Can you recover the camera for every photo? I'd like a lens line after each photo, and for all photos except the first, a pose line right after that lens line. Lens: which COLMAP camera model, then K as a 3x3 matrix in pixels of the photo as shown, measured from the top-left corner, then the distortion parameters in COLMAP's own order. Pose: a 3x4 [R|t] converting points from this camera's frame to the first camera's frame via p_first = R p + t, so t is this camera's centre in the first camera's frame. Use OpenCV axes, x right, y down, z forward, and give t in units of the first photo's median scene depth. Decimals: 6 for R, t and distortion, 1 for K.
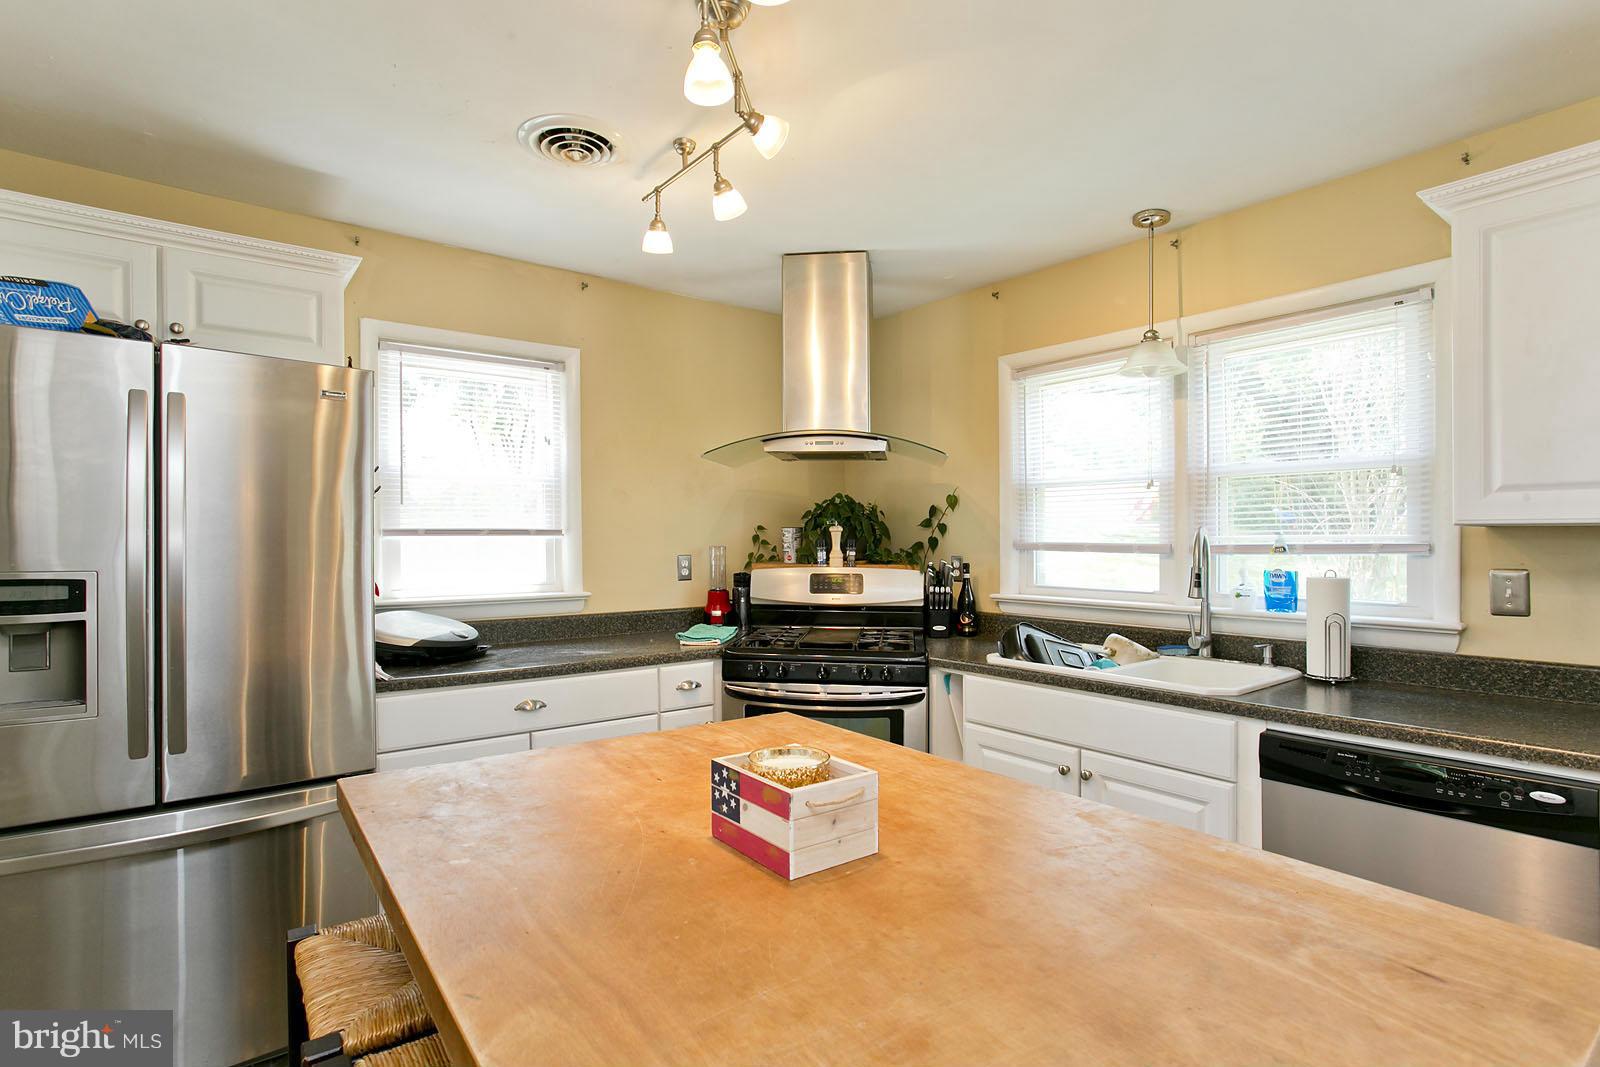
lens RADIAL K [[797.1, 0, 851.1], [0, 797.1, 547.7], [0, 0, 1]] dist [-0.050317, 0.029956]
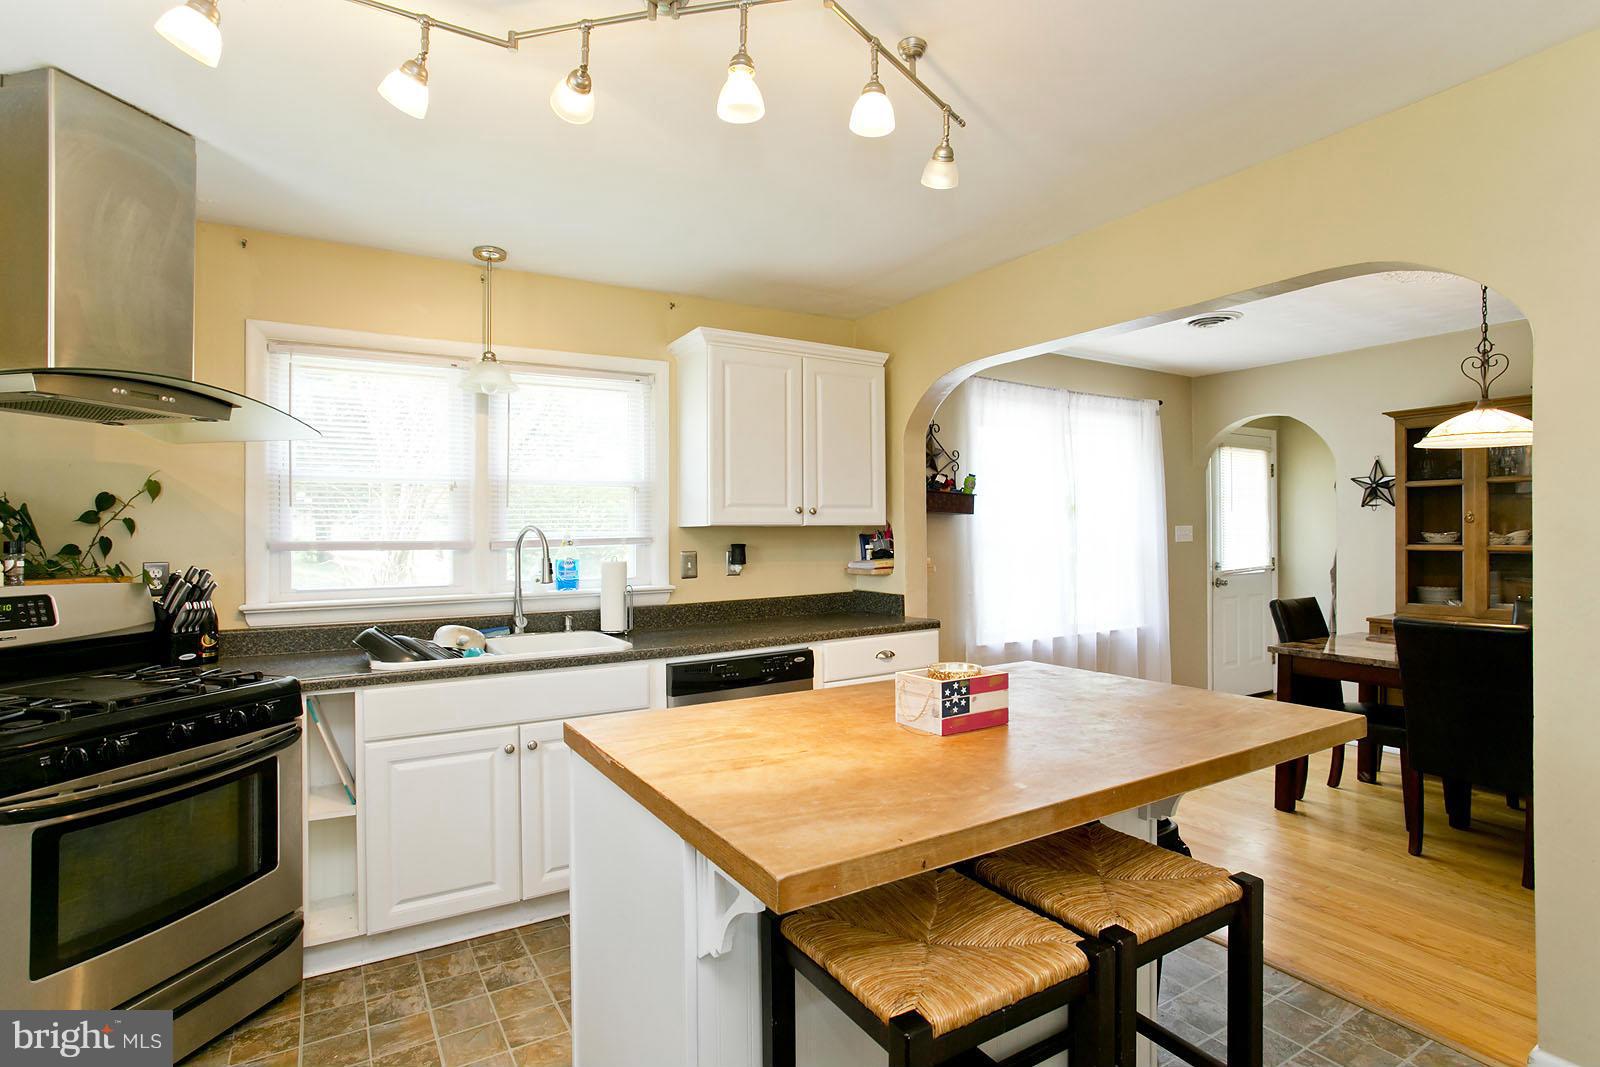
lens RADIAL K [[787.1, 0, 751.3], [0, 787.1, 534.3], [0, 0, 1]] dist [-0.015578, 0.000417]
pose [[0.175567, -0.002992, 0.984463, -0.612190], [0.021128, 0.999777, -0.000729, -0.004111], [-0.984241, 0.020928, 0.175591, 0.401399]]
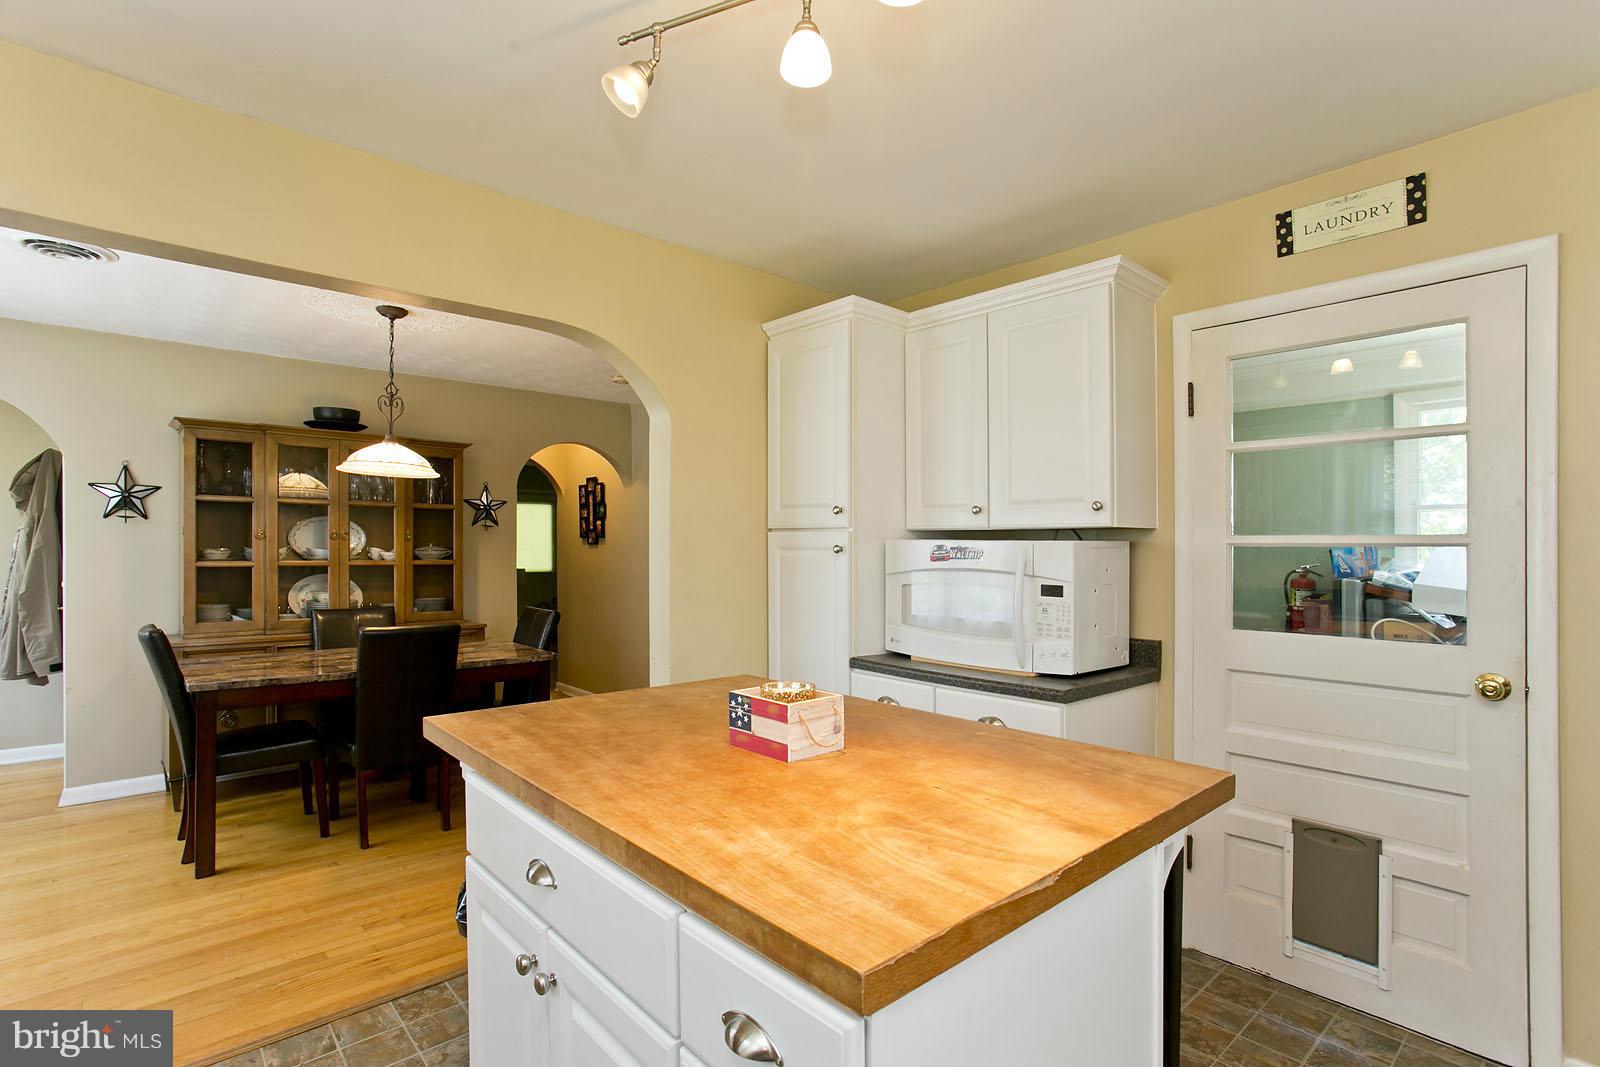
lens RADIAL K [[781.5, 0, 859.6], [0, 781.5, 538.9], [0, 0, 1]] dist [-0.018198, 0.000743]
pose [[-0.996029, -0.003416, -0.088965, -0.028735], [-0.003745, 0.999987, 0.003523, -0.008309], [0.088951, 0.003843, -0.996029, 0.897615]]
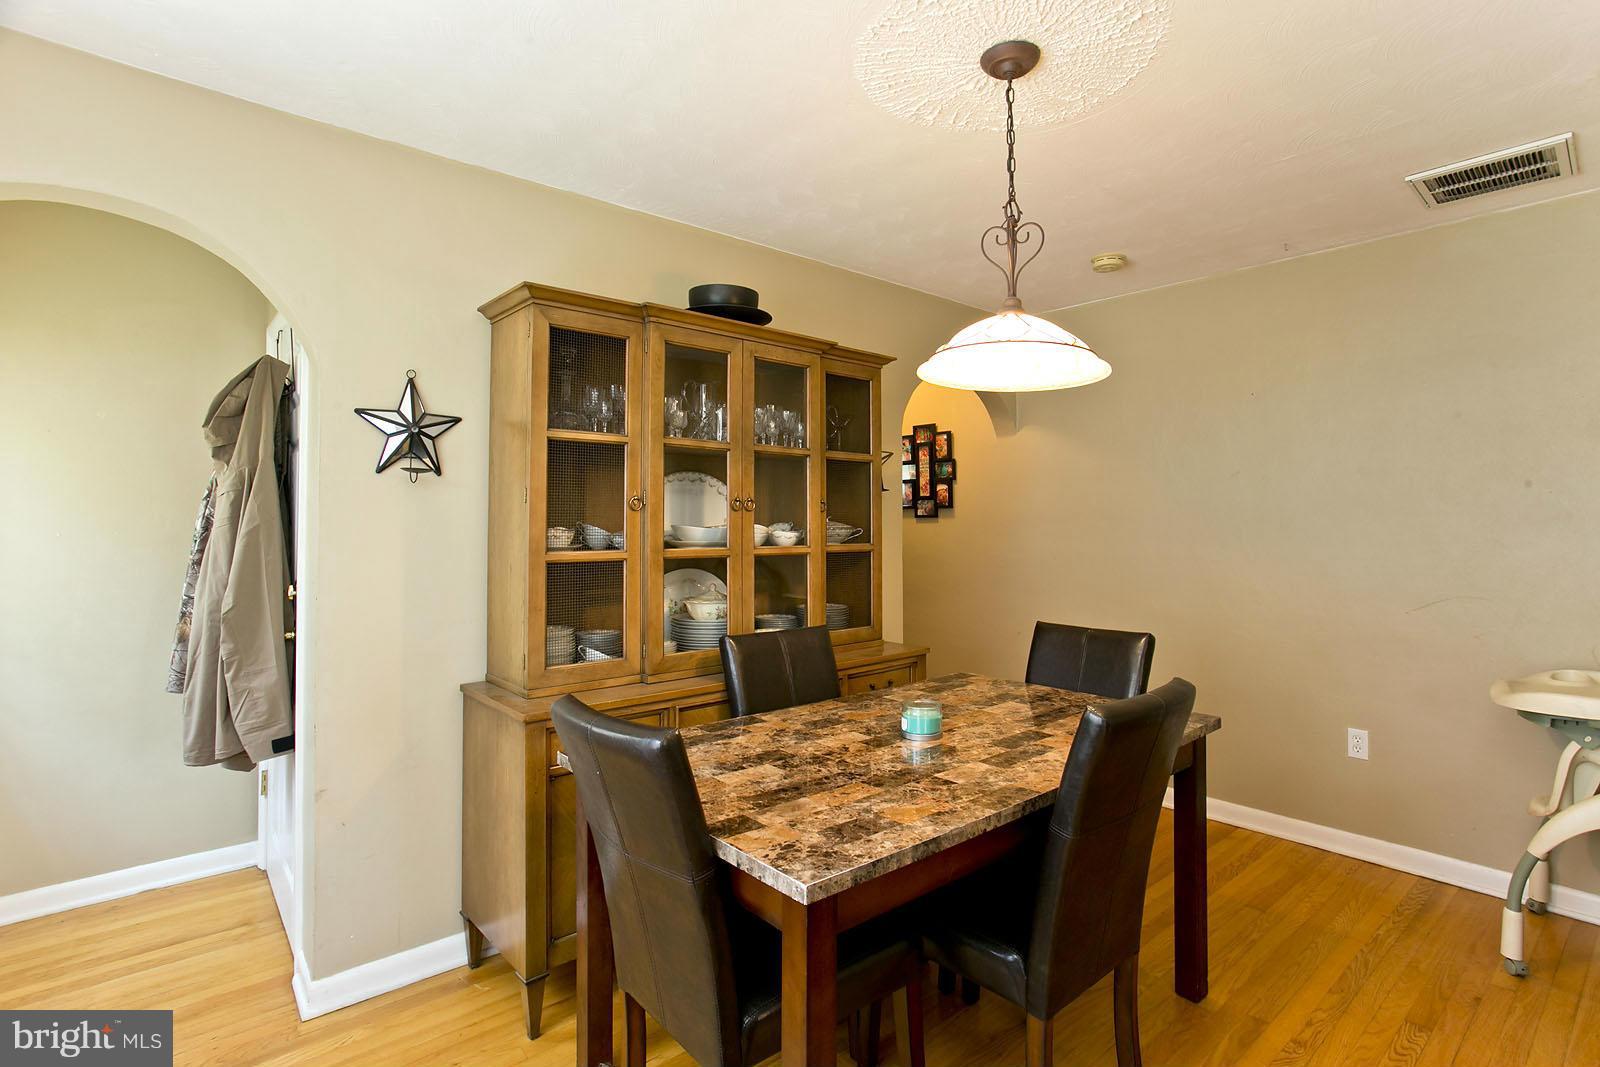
lens RADIAL K [[727.3, 0, 801.0], [0, 727.3, 493.5], [0, 0, 1]] dist [-0.042876, 0.000212]
pose [[-0.997429, 0.001399, -0.071646, 0.802045], [0.003074, 0.999724, -0.023274, 0.001201], [0.071594, -0.023435, -0.997159, 0.160706]]
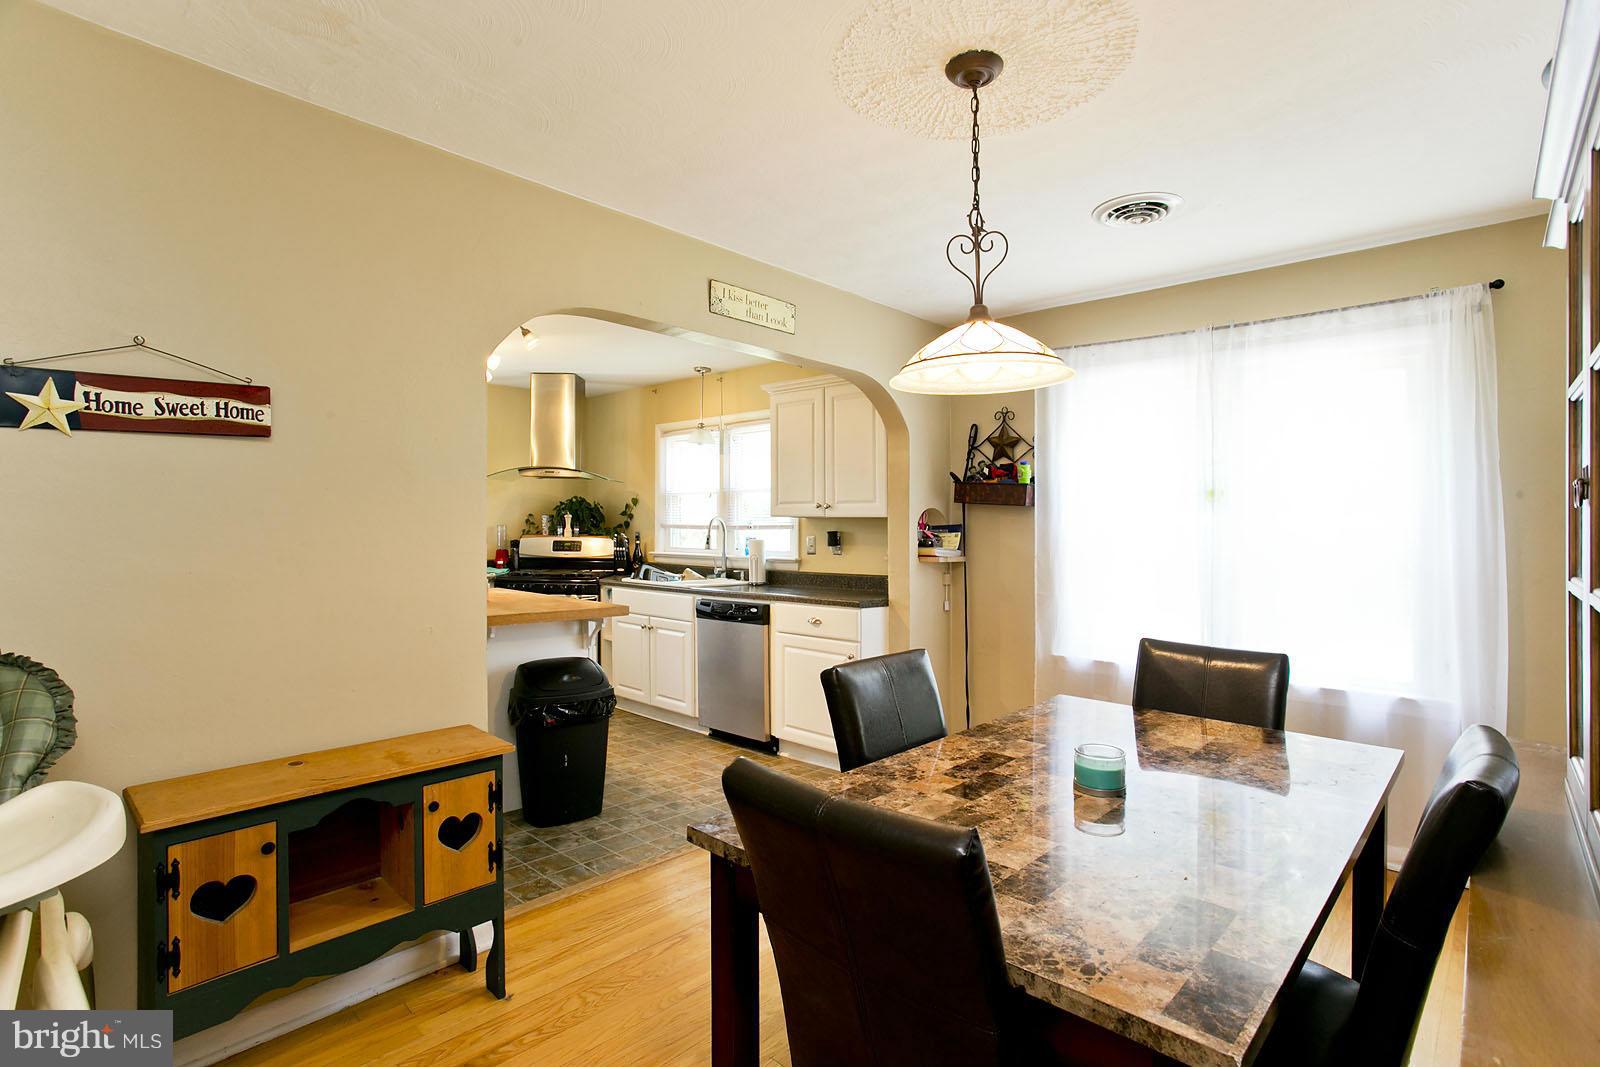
lens RADIAL K [[772.3, 0, 833.4], [0, 772.3, 530.0], [0, 0, 1]] dist [-0.052538, 0.000374]
pose [[0.989335, 0.008881, 0.145387, 0.400701], [-0.007917, 0.999943, -0.007208, 0.019834], [-0.145442, 0.005980, 0.989349, -1.006674]]
